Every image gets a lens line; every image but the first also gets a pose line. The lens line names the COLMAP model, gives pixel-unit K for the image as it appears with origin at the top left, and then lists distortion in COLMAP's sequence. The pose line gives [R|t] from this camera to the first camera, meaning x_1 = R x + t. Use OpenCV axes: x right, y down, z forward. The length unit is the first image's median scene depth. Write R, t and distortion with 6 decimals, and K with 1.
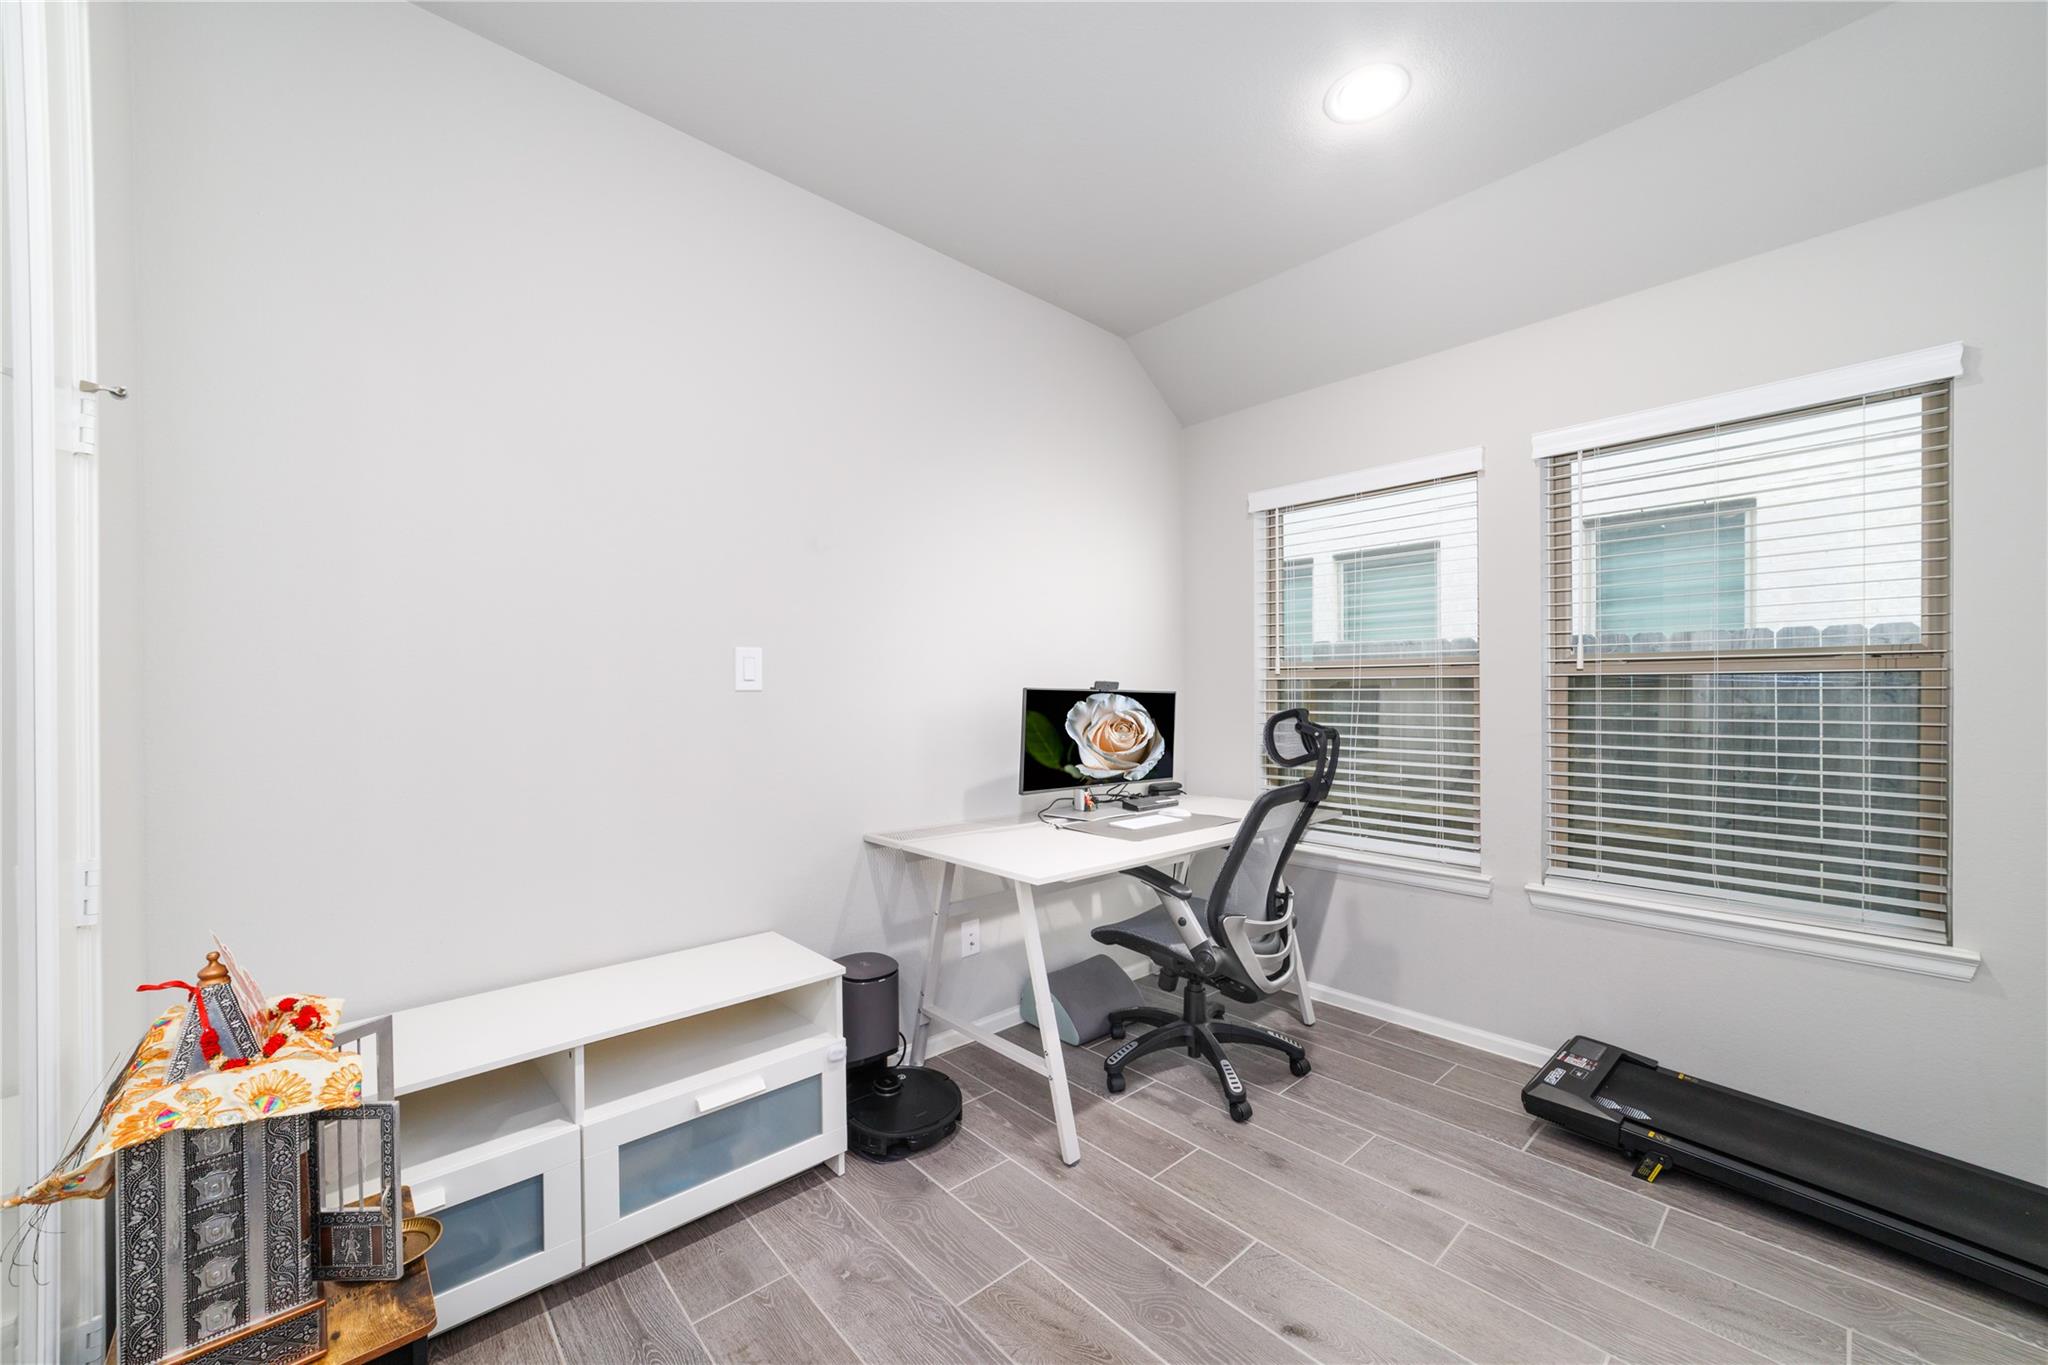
lens RADIAL K [[780.9, 0, 1025.1], [0, 780.9, 691.3], [0, 0, 1]] dist [-0.020588, 0.006209]
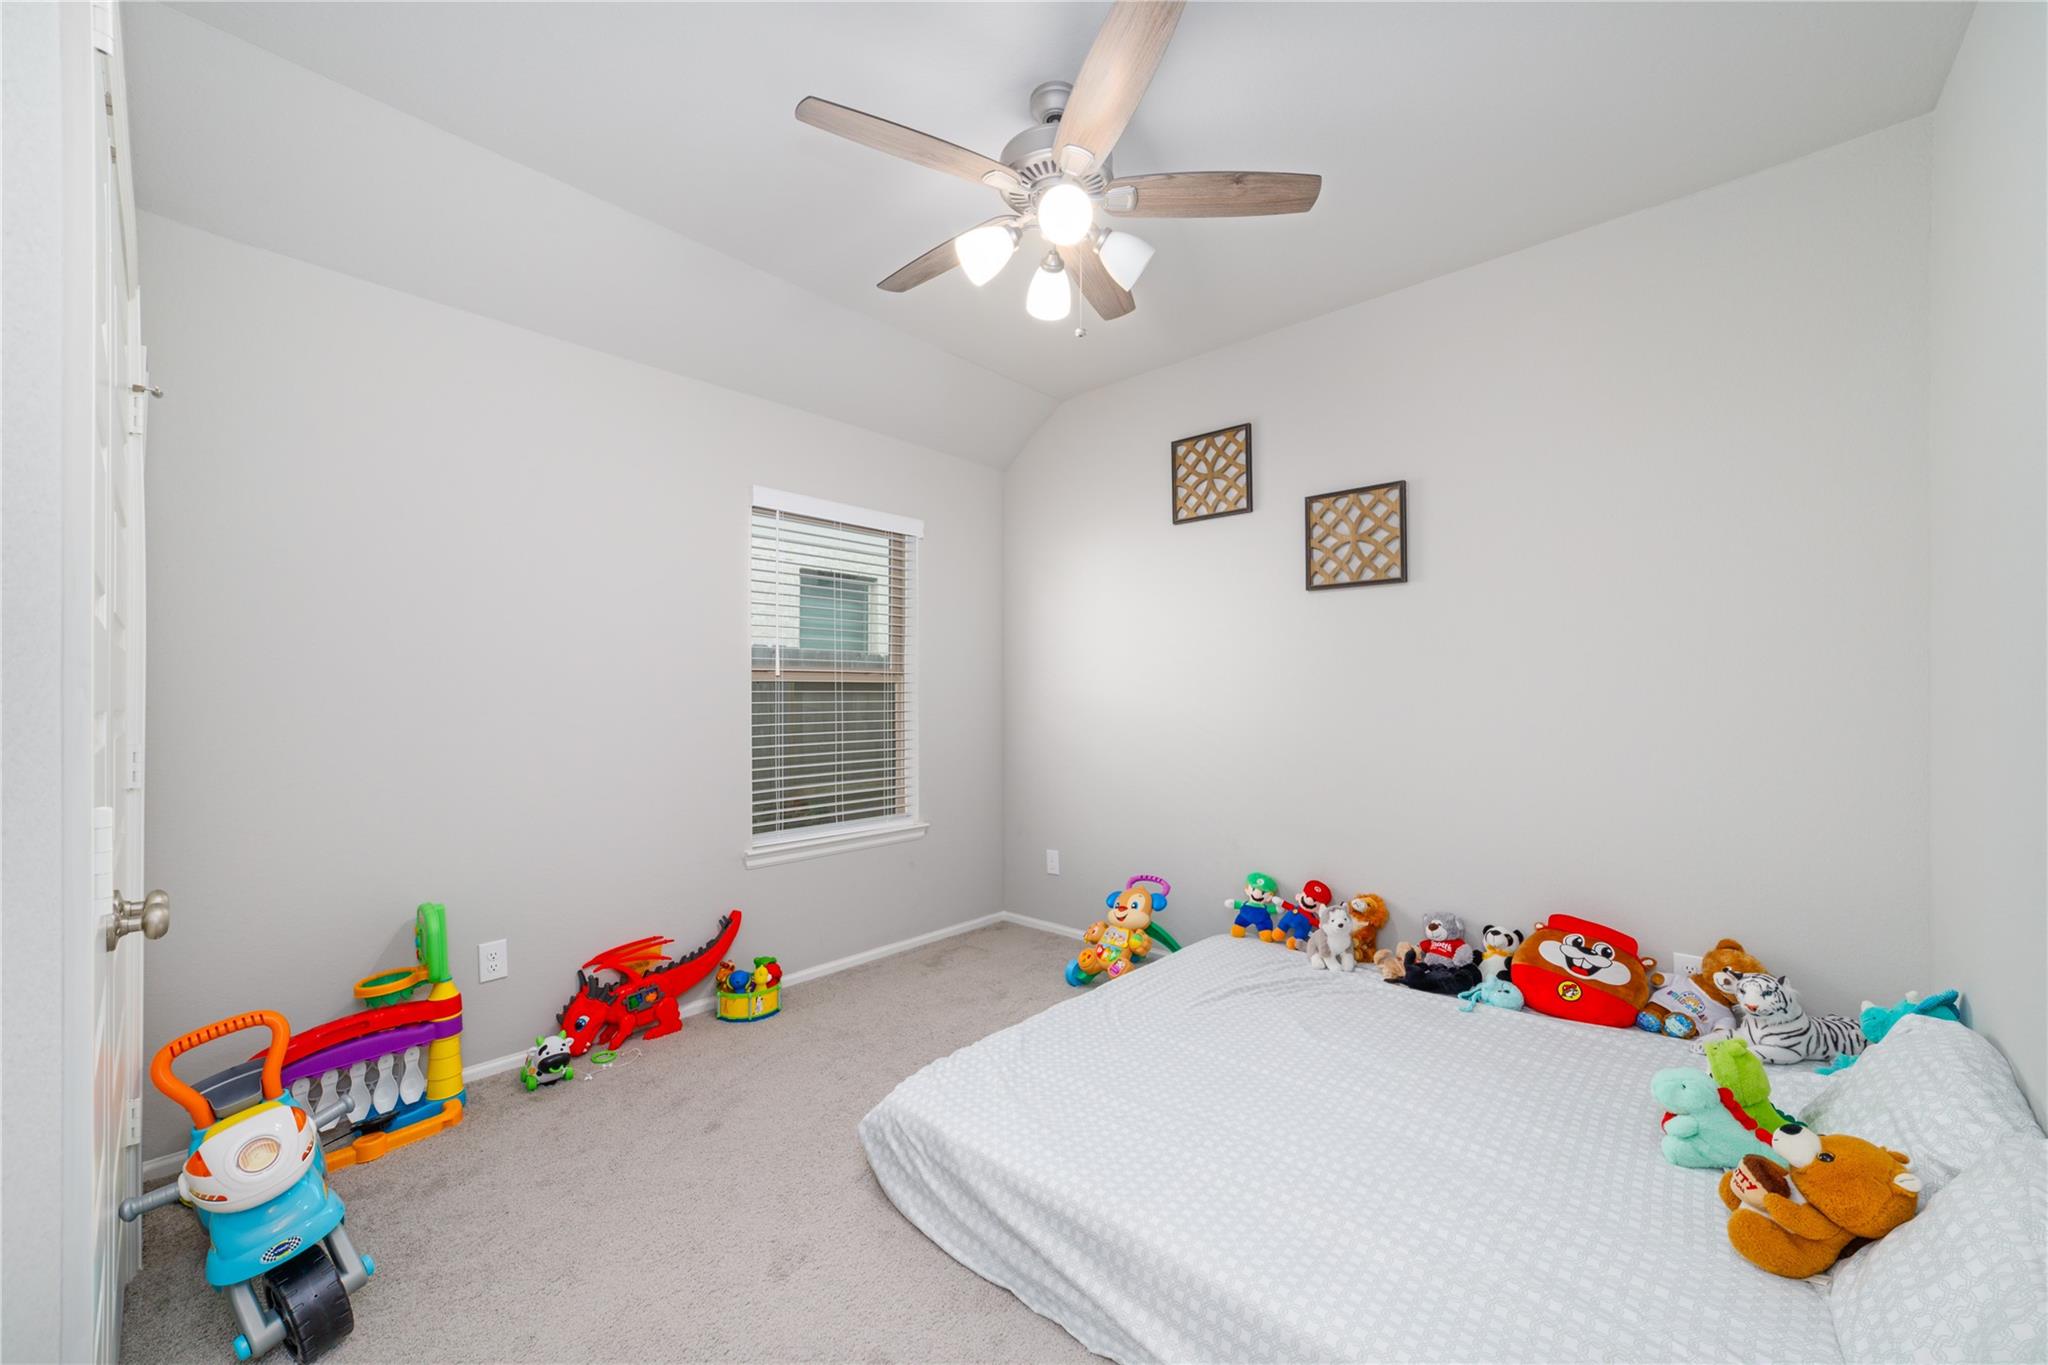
lens RADIAL K [[780.9, 0, 1024.7], [0, 780.9, 683.9], [0, 0, 1]] dist [-0.020588, 0.006209]
pose [[-0.103699, 0.014526, 0.994503, -0.735902], [0.002734, 0.999894, -0.014319, 0.003485], [-0.994605, 0.001234, -0.103728, 0.819200]]
